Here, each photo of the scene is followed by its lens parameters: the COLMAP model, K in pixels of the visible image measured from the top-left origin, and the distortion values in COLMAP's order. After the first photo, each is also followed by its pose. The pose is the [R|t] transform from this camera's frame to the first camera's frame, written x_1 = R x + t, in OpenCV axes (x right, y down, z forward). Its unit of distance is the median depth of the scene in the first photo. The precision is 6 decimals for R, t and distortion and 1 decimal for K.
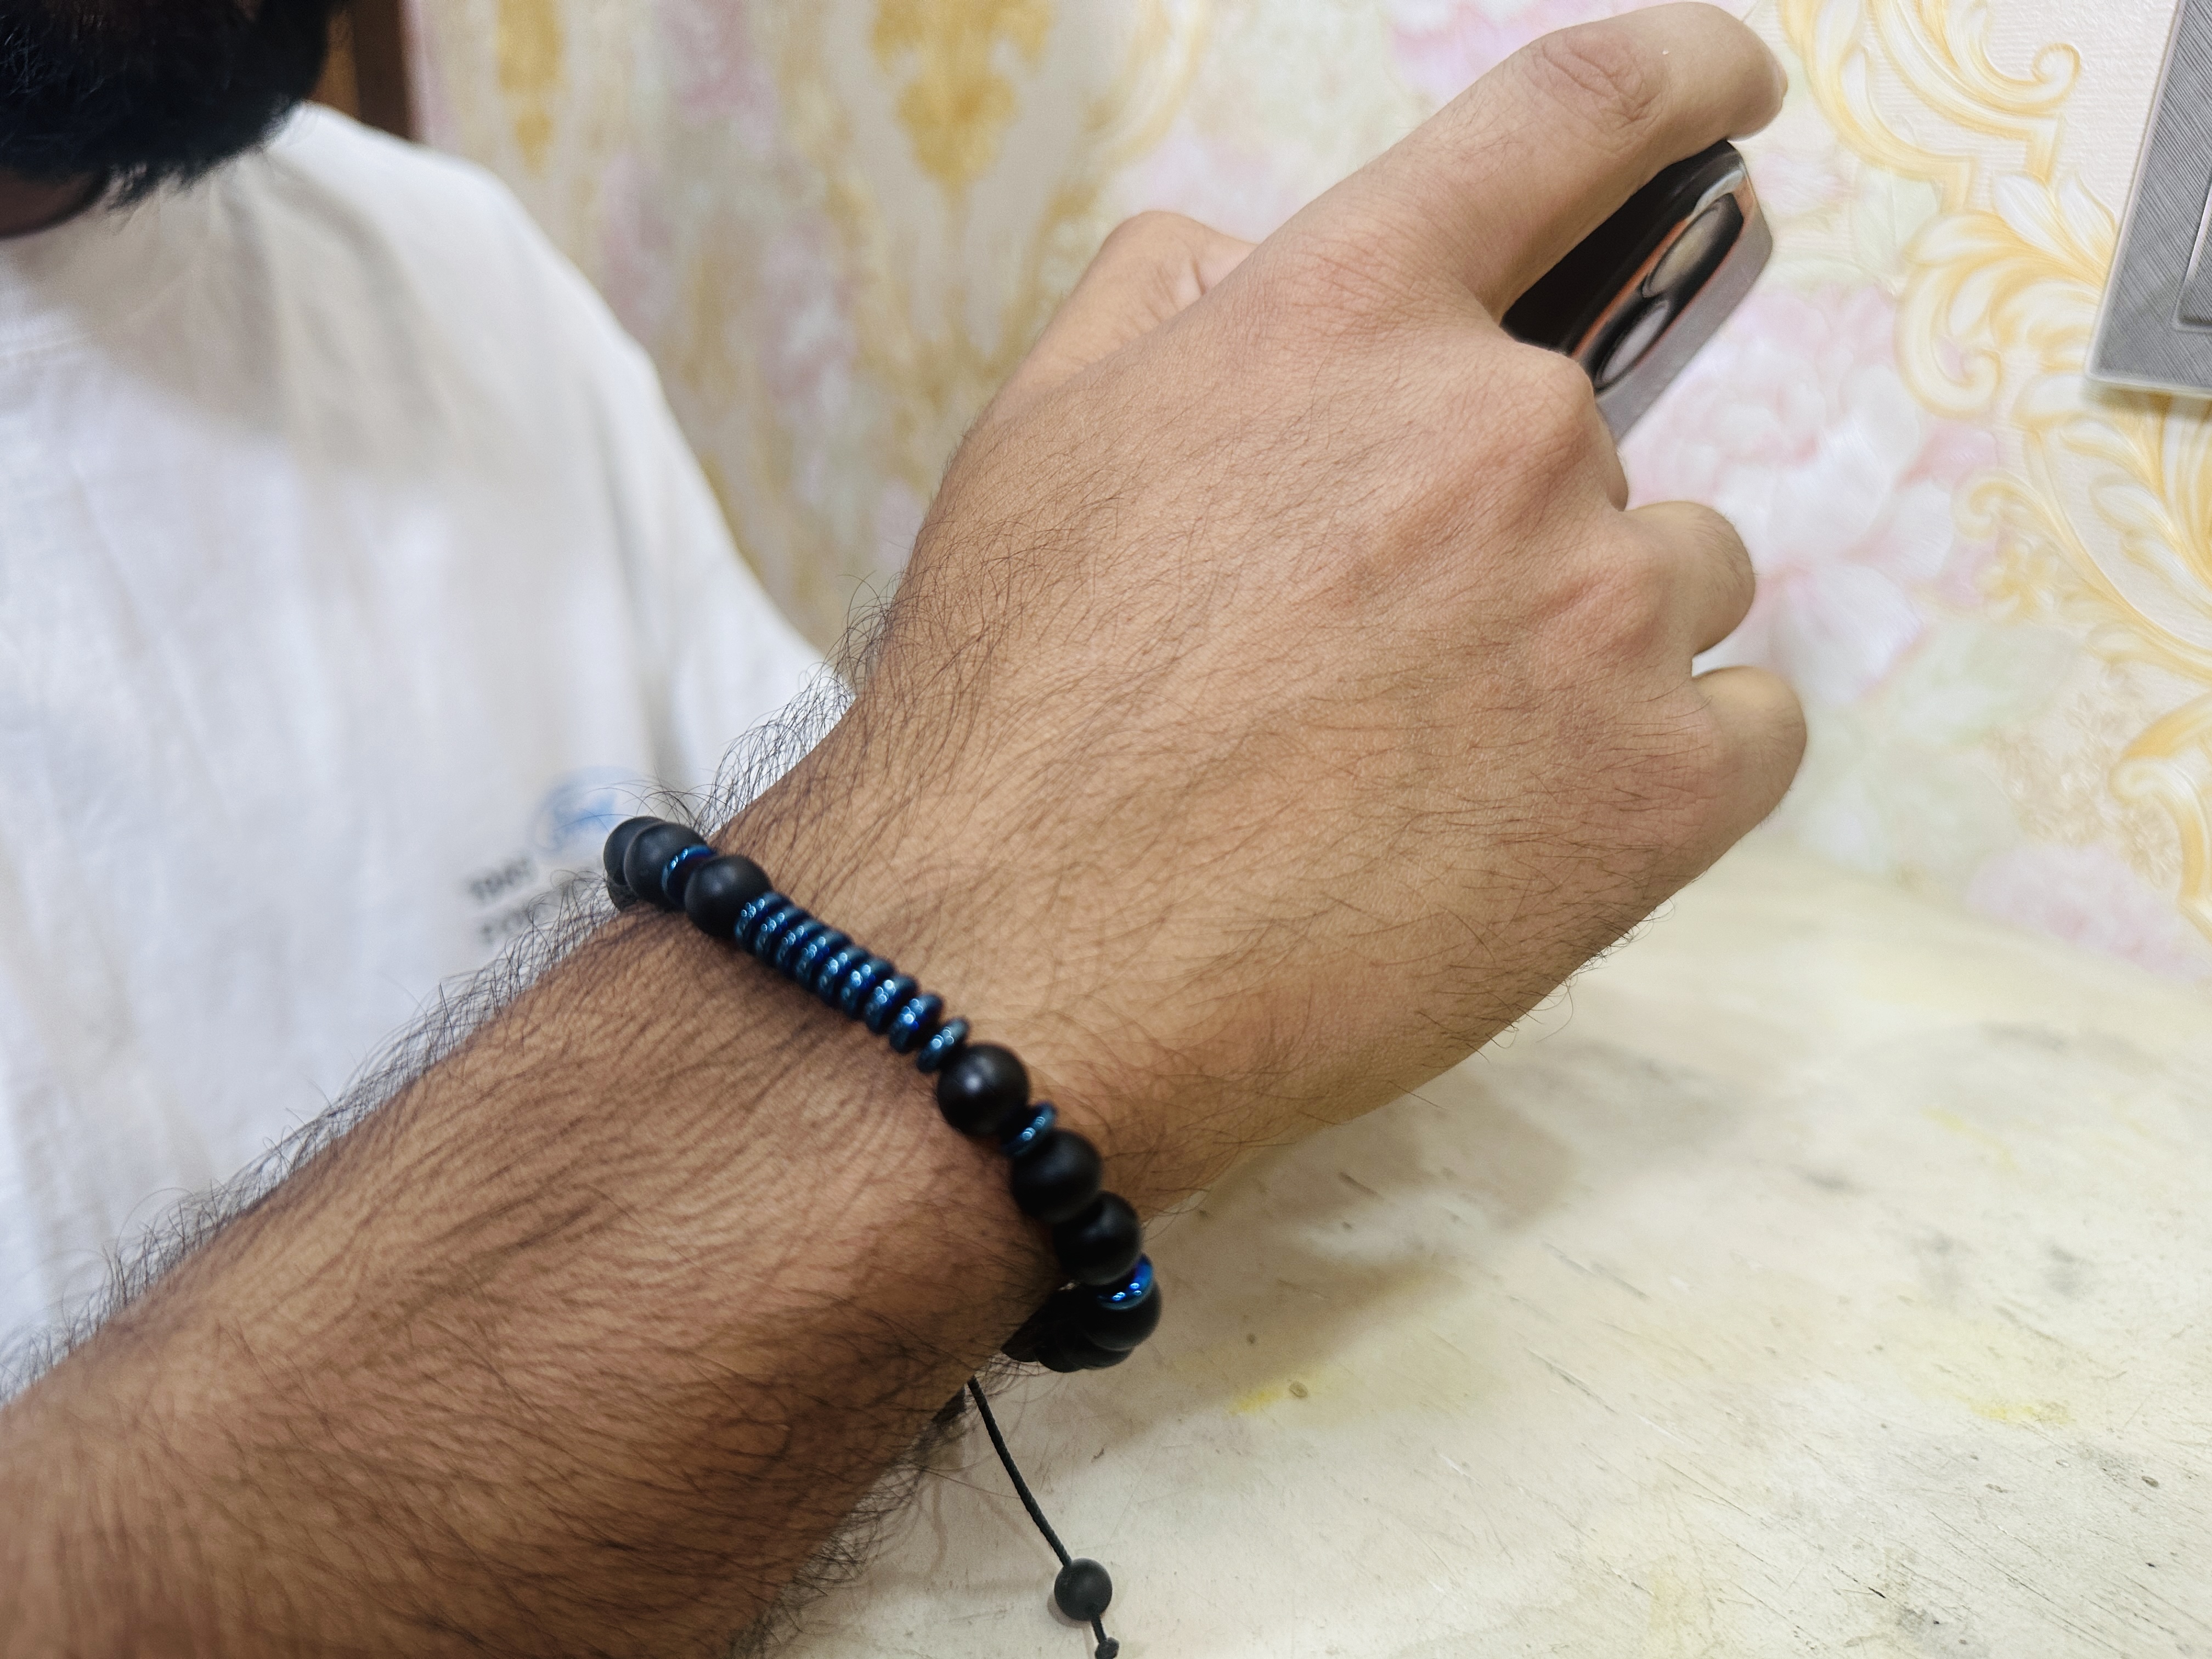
lens RADIAL K [[1623.4, 0, 1075.6], [0, 1623.4, 829.6], [0, 0, 1]] dist [-0.030012, -0.002609]
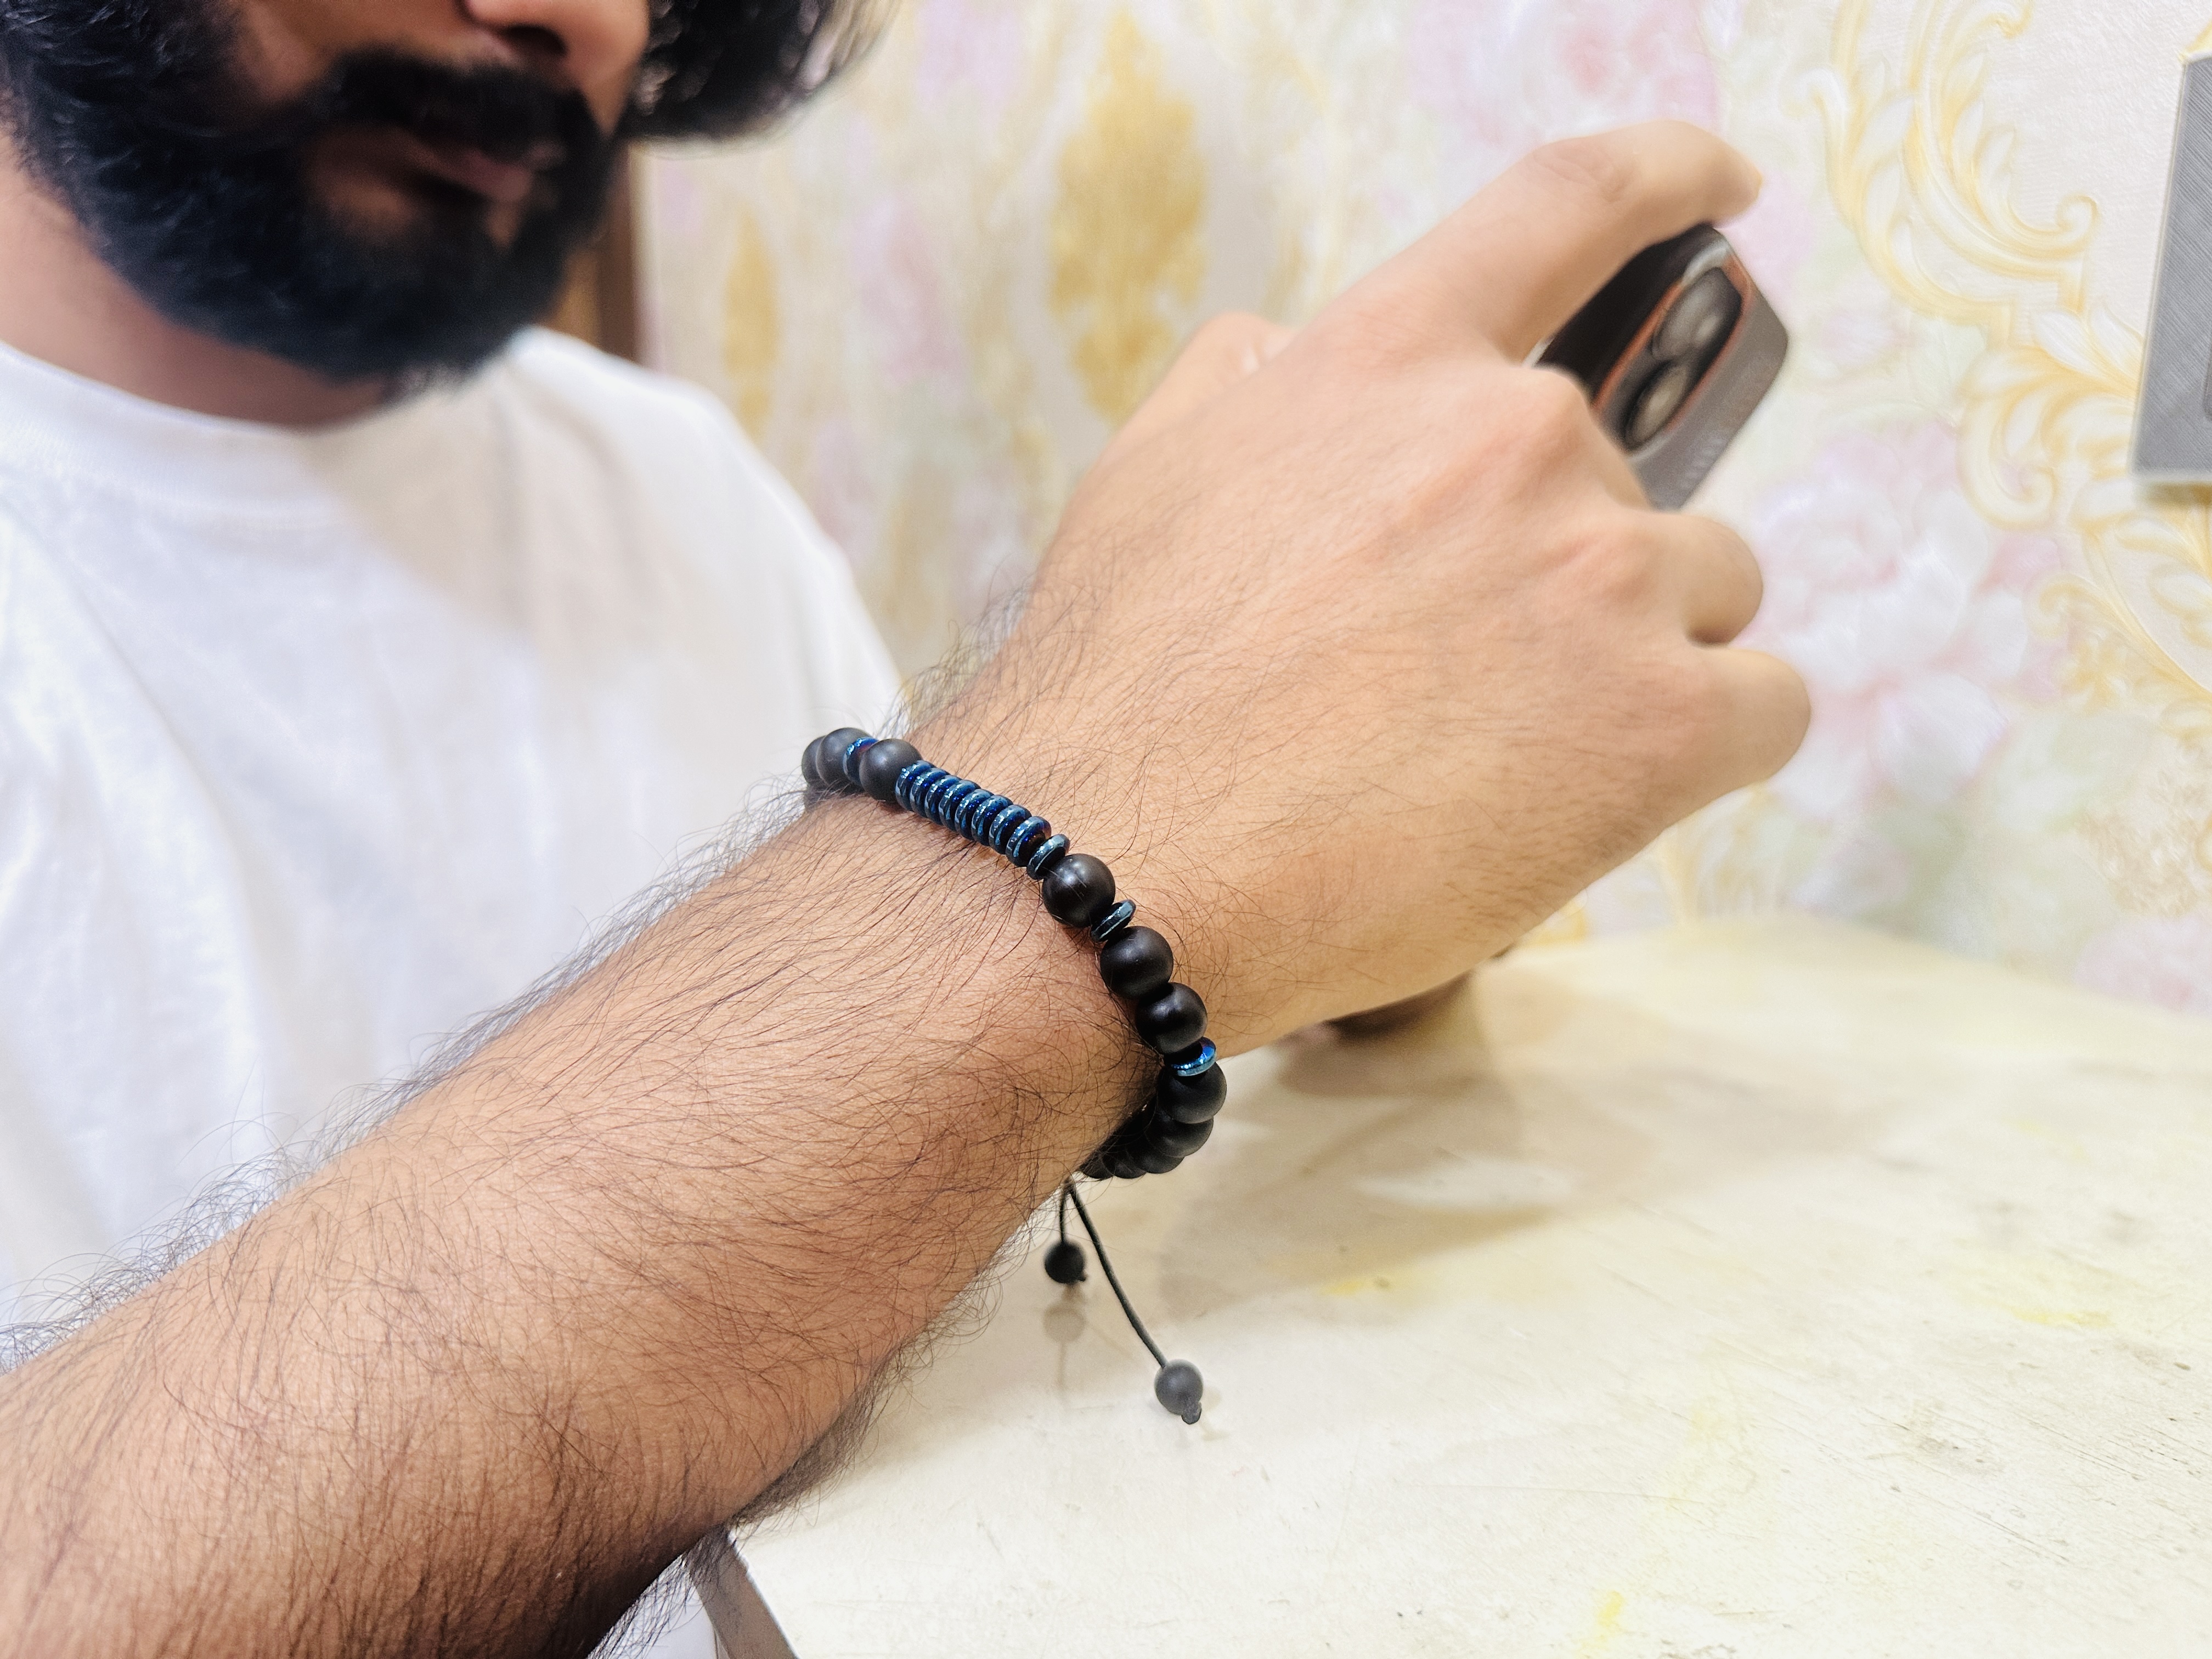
lens RADIAL K [[1570.4, 0, 1106.0], [0, 1570.4, 829.5], [0, 0, 1]] dist [-0.024537, -0.001544]
pose [[0.995466, -0.017948, -0.093414, 0.065210], [0.004578, 0.989939, -0.141422, 0.230985], [0.095012, 0.140354, 0.985532, -0.178307]]
